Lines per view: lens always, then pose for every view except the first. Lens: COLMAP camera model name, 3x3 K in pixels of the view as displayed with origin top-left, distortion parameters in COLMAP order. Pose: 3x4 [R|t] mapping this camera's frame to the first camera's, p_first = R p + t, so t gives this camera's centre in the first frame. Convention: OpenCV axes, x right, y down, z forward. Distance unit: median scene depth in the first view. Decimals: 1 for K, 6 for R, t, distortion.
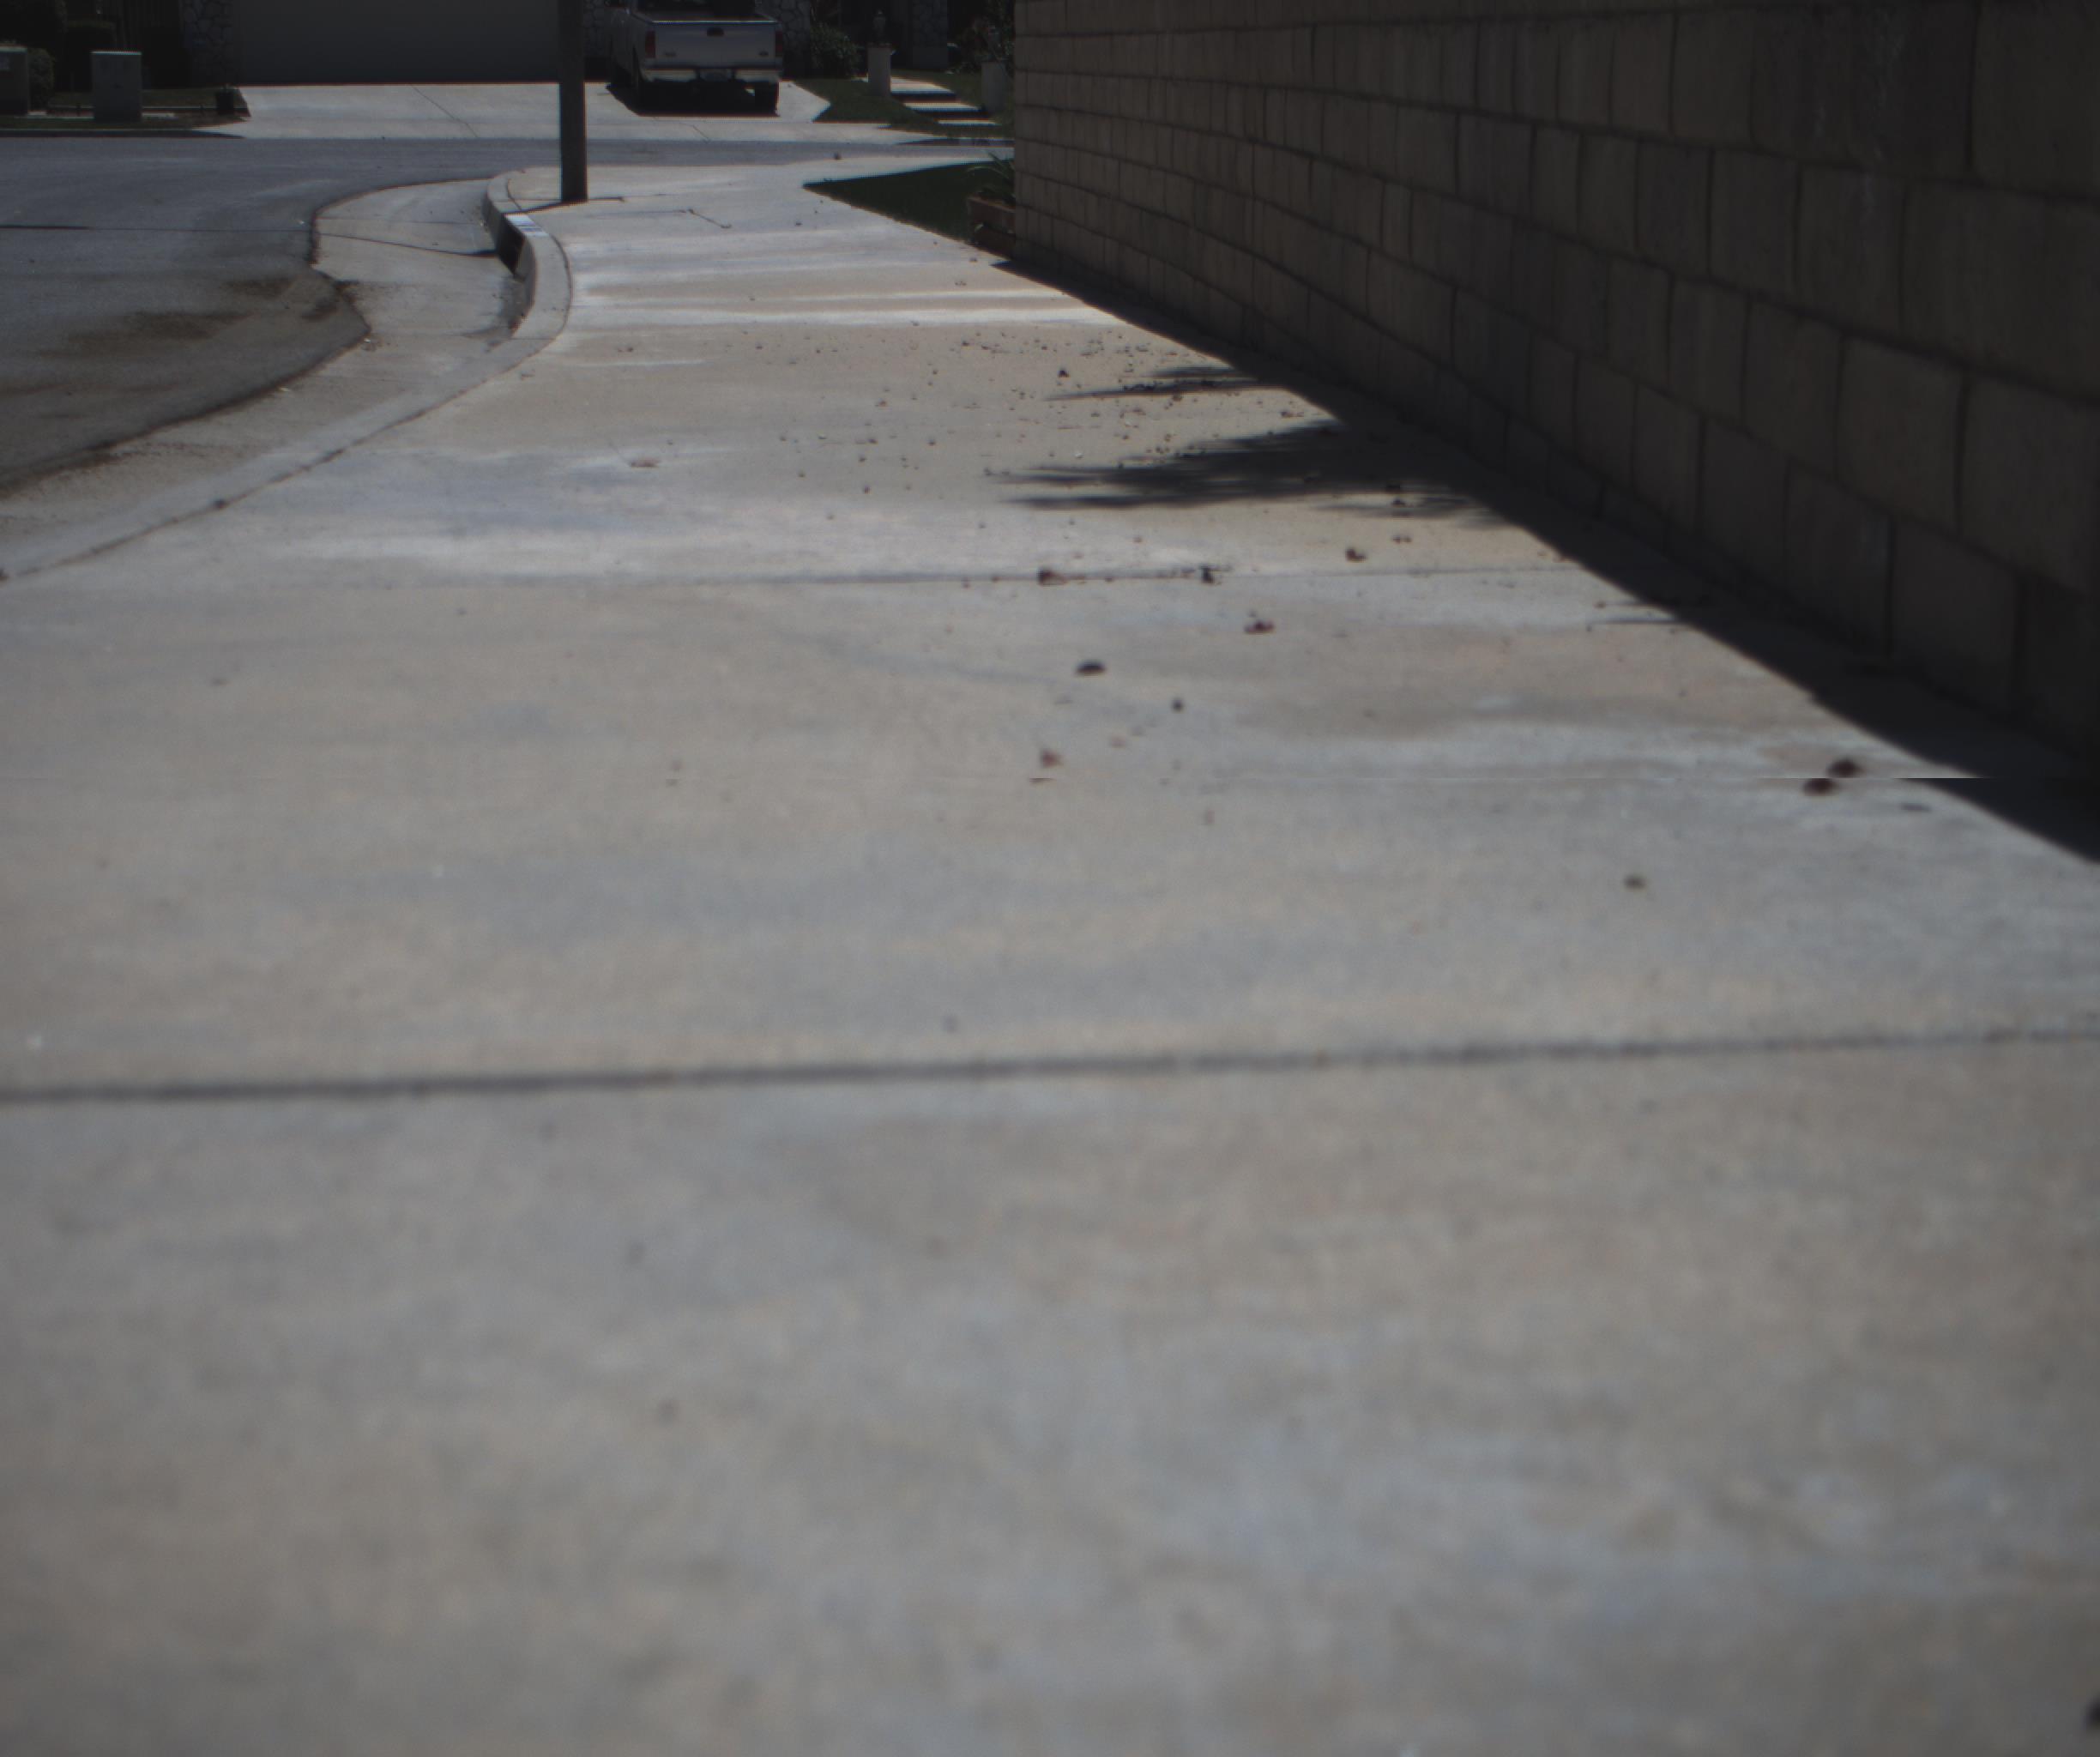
lens RADIAL K [[3873.8, 0, 1050.0], [0, 3873.8, 878.5], [0, 0, 1]] dist [-0.175708, 0.771203]
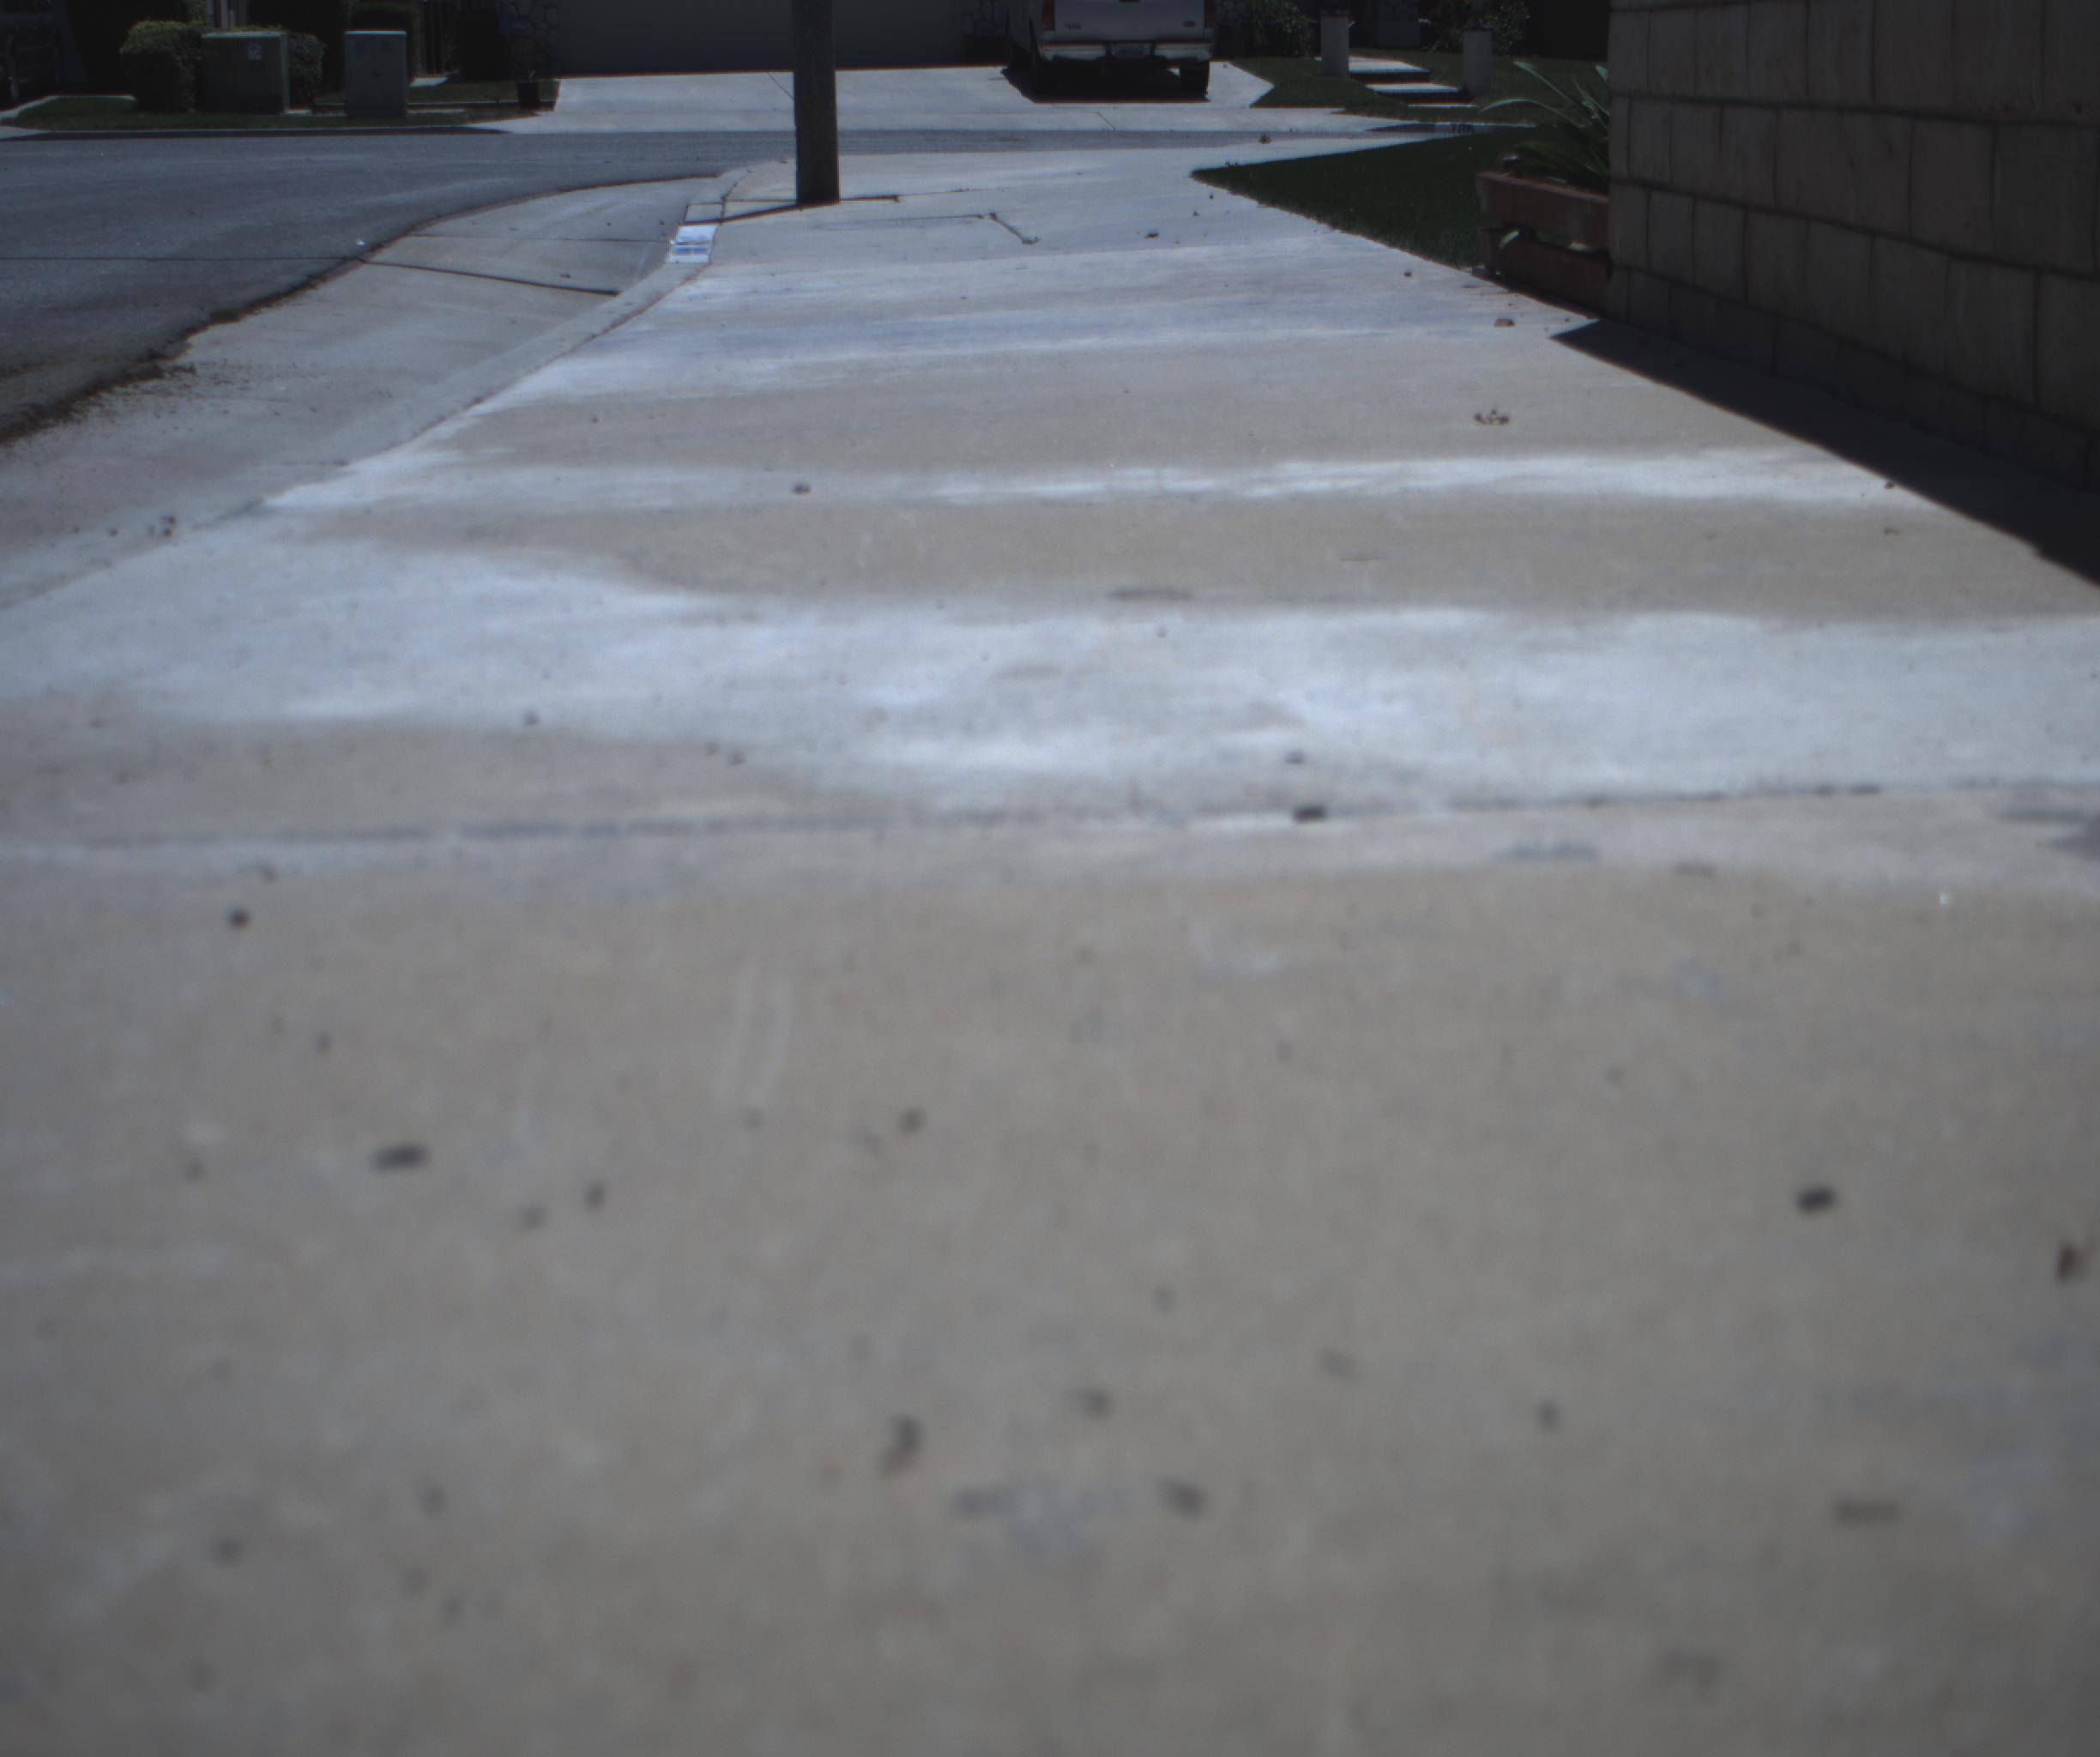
lens RADIAL K [[3873.8, 0, 1050.0], [0, 3873.8, 878.5], [0, 0, 1]] dist [-0.175708, 0.771203]
pose [[0.992775, 0.005853, -0.119852, -0.013619], [-0.006193, 0.999978, -0.002468, -0.074528], [0.119835, 0.003192, 0.992789, 0.439746]]
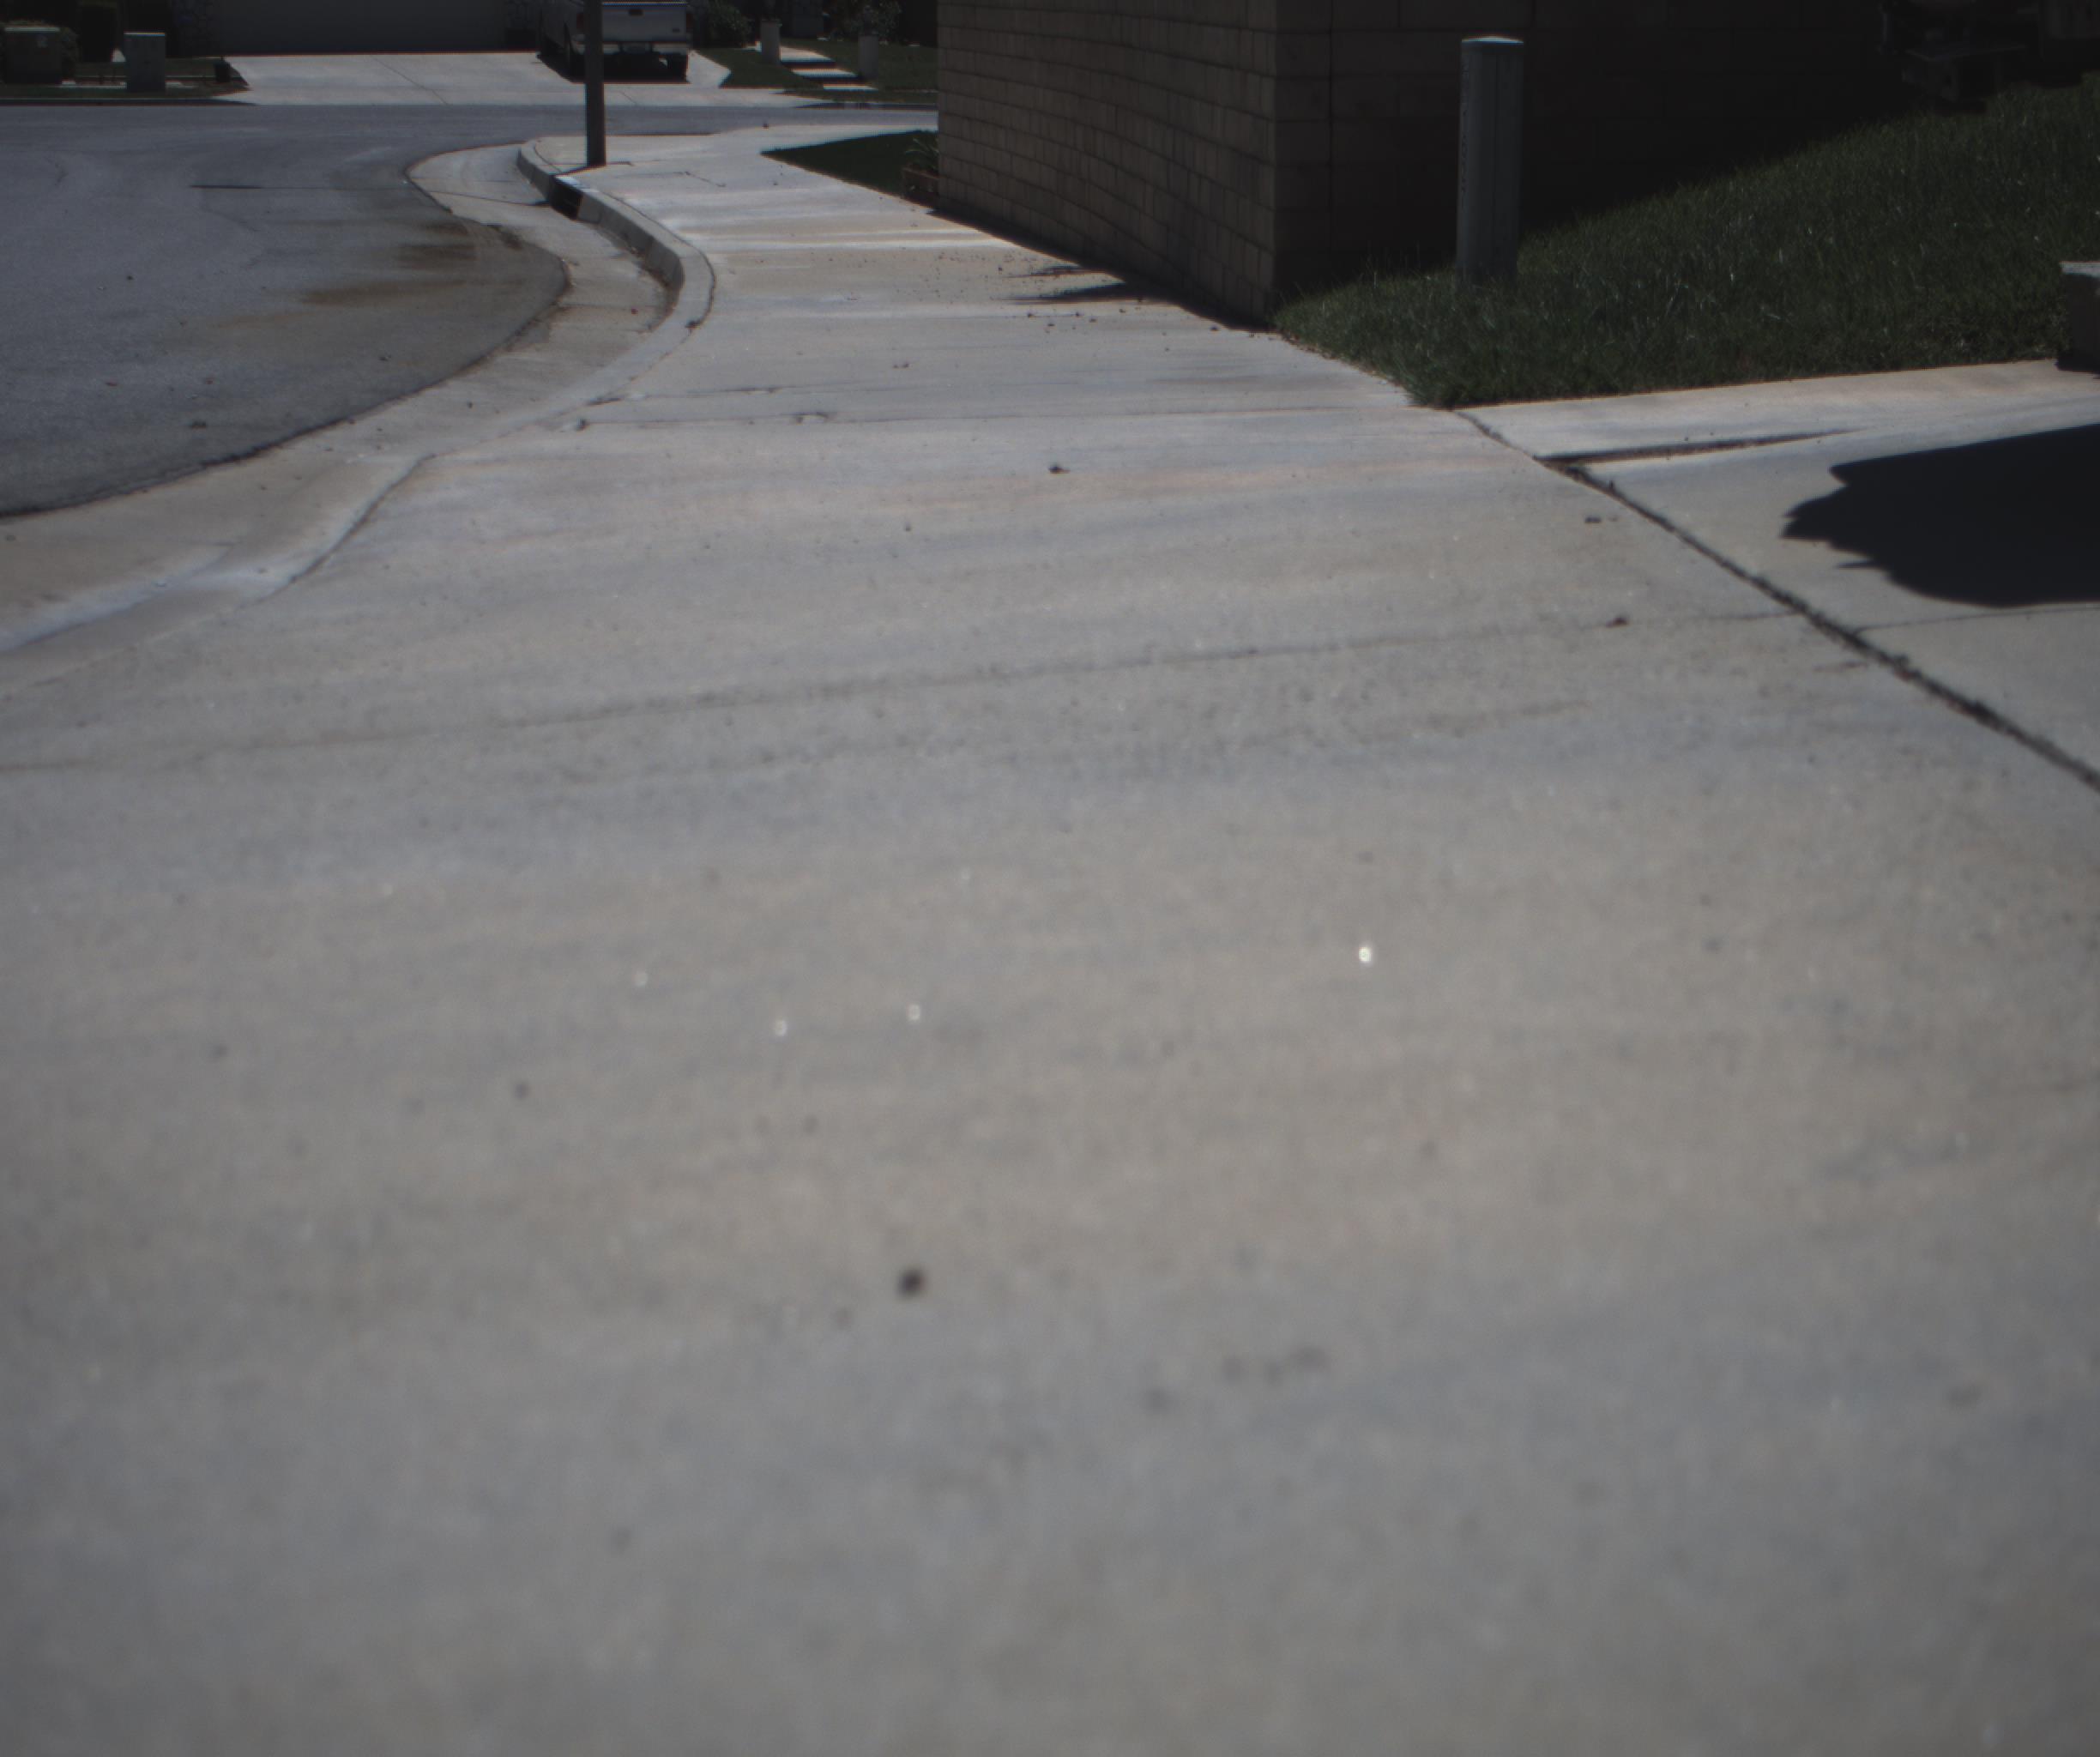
lens RADIAL K [[3873.8, 0, 1050.0], [0, 3873.8, 878.5], [0, 0, 1]] dist [-0.175708, 0.771203]
pose [[0.999093, -0.011085, 0.041118, -0.023285], [0.010417, 0.999811, 0.016422, 0.065561], [-0.041293, -0.015979, 0.999019, -0.434303]]
